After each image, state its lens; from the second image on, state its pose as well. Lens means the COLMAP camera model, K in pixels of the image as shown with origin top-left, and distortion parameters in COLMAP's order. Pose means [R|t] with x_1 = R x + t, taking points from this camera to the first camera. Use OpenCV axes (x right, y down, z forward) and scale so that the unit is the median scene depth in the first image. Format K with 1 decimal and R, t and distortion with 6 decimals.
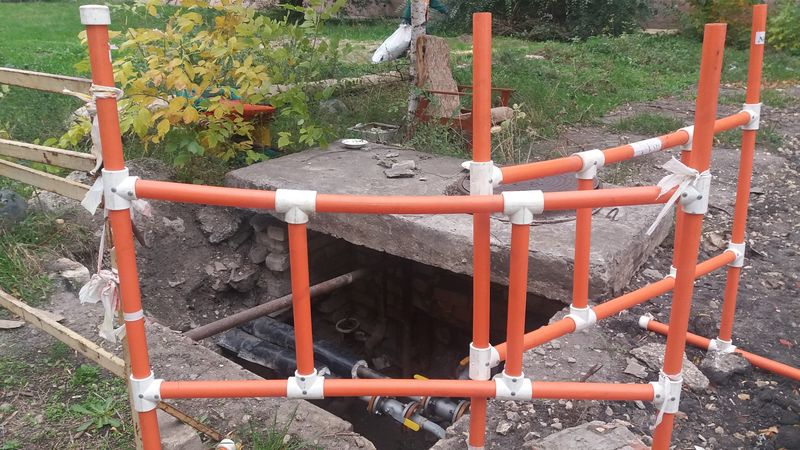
lens RADIAL K [[631.9, 0, 402.8], [0, 631.9, 225.0], [0, 0, 1]] dist [0.010235, -0.031358]
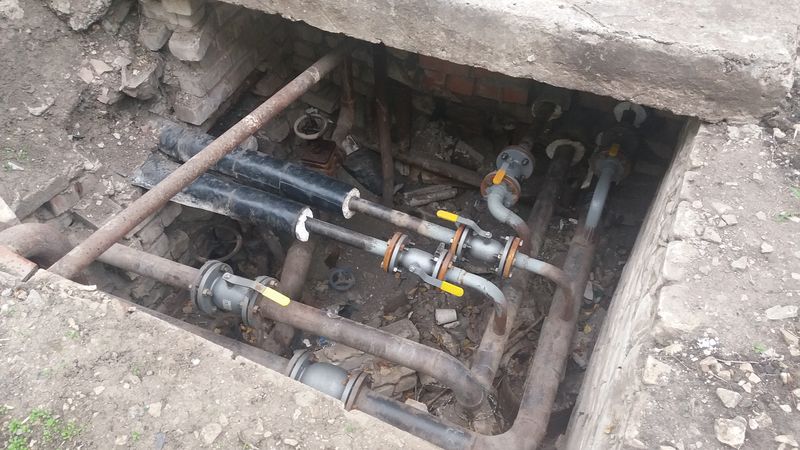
lens RADIAL K [[631.9, 0, 395.2], [0, 631.9, 229.1], [0, 0, 1]] dist [0.010235, -0.031358]
pose [[0.981684, -0.156097, 0.109222, -0.094282], [0.084990, 0.871913, 0.482228, -0.080452], [-0.170507, -0.464113, 0.869210, 0.323999]]
